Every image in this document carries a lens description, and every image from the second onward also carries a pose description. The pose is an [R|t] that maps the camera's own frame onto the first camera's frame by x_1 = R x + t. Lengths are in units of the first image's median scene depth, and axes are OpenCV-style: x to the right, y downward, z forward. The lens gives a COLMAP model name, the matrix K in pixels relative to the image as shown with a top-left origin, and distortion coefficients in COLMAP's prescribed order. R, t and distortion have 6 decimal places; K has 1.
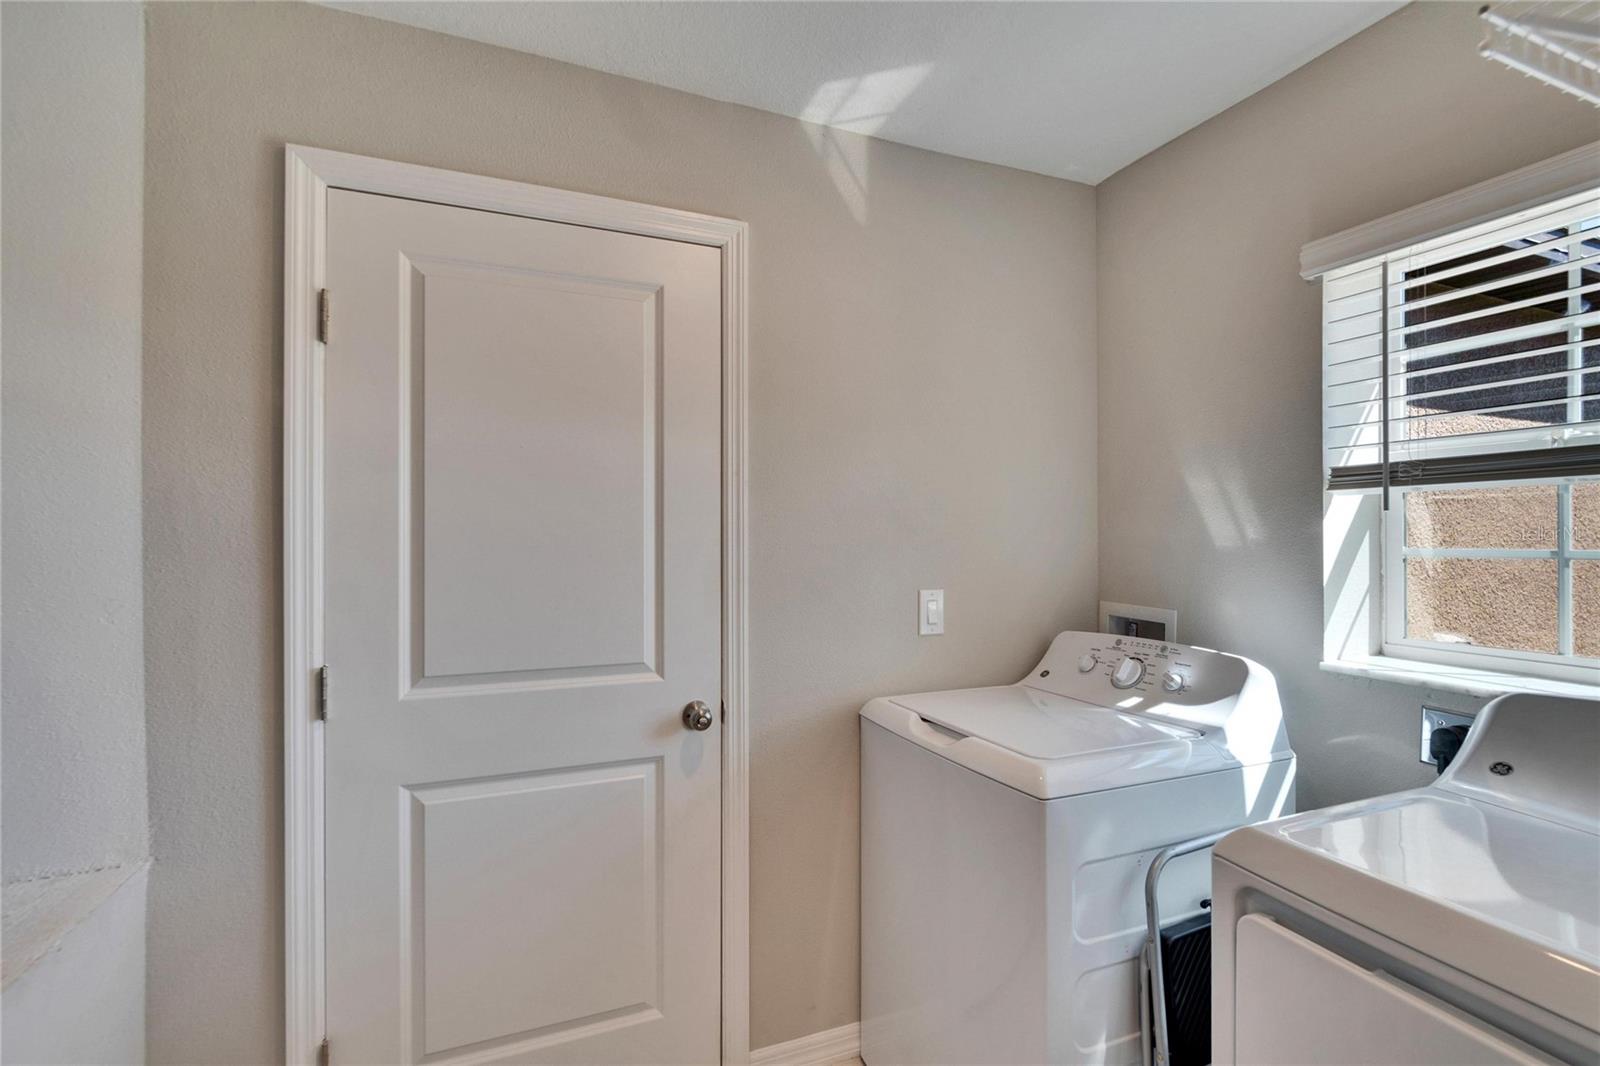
lens RADIAL K [[669.9, 0, 776.8], [0, 669.9, 534.3], [0, 0, 1]] dist [-0.000585, 0.000141]
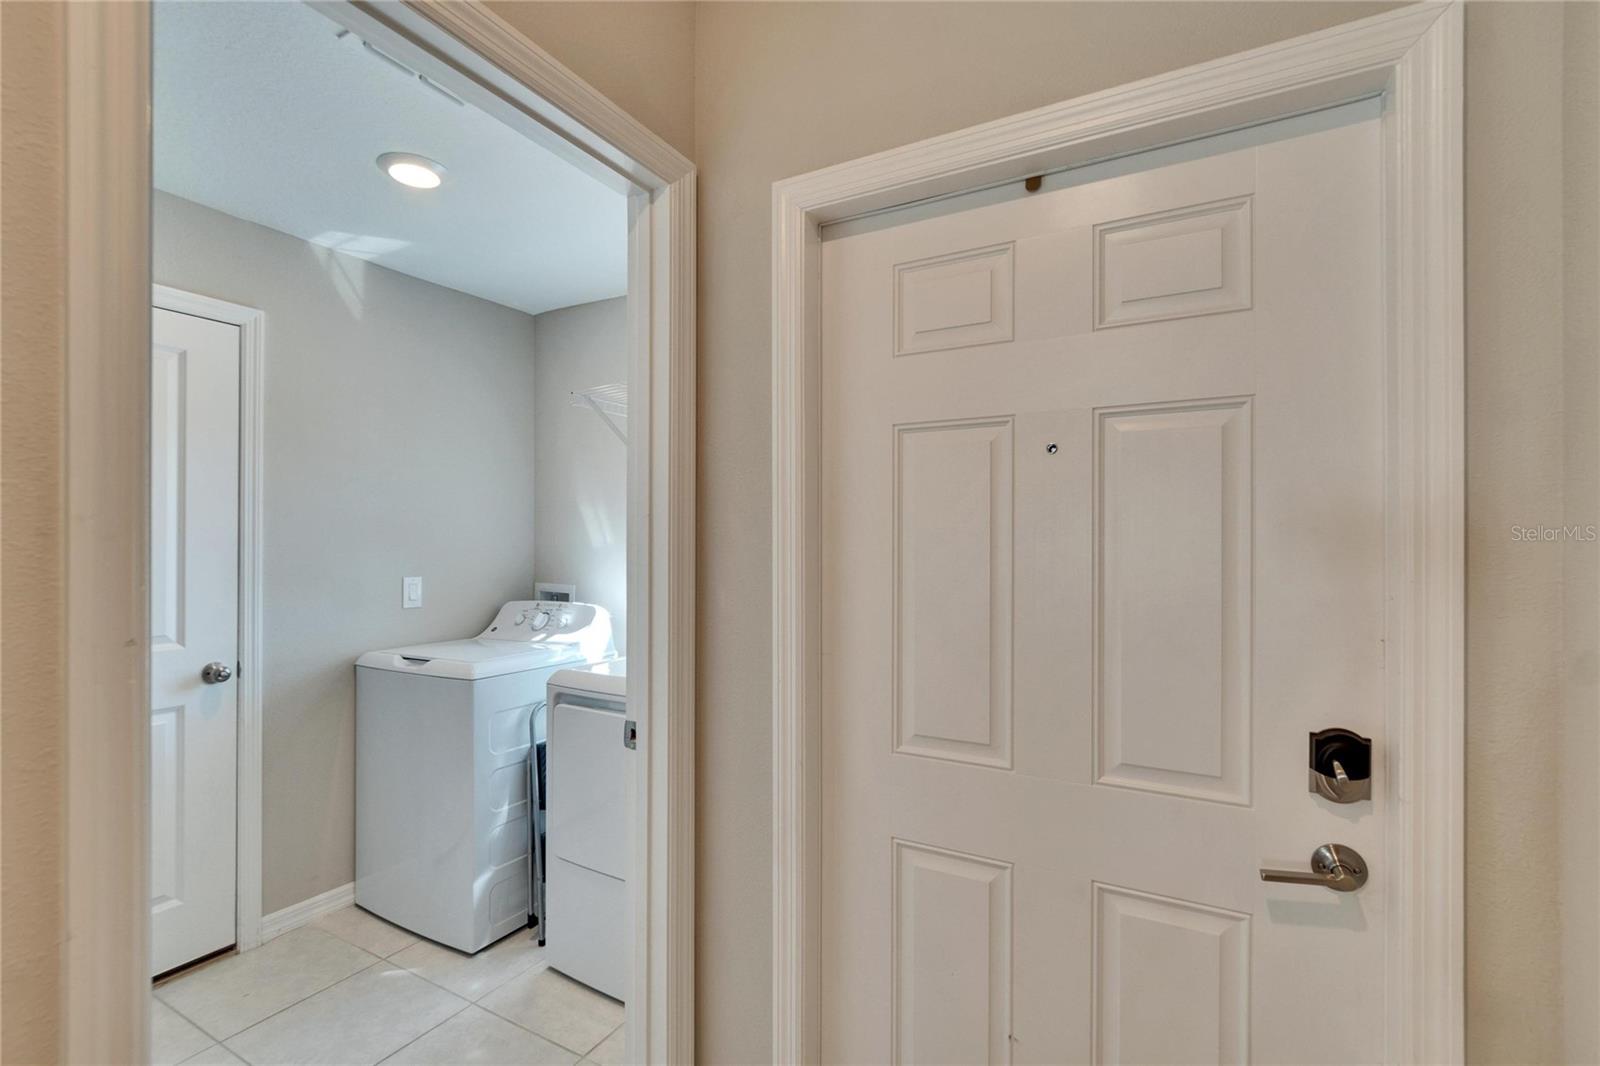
lens RADIAL K [[708.4, 0, 798.8], [0, 708.4, 538.9], [0, 0, 1]] dist [-0.007901, -0.000520]
pose [[0.763645, 0.004573, 0.645620, -0.129463], [-0.005646, 0.999984, -0.000406, -0.004008], [-0.645611, -0.003335, 0.763659, -0.774860]]
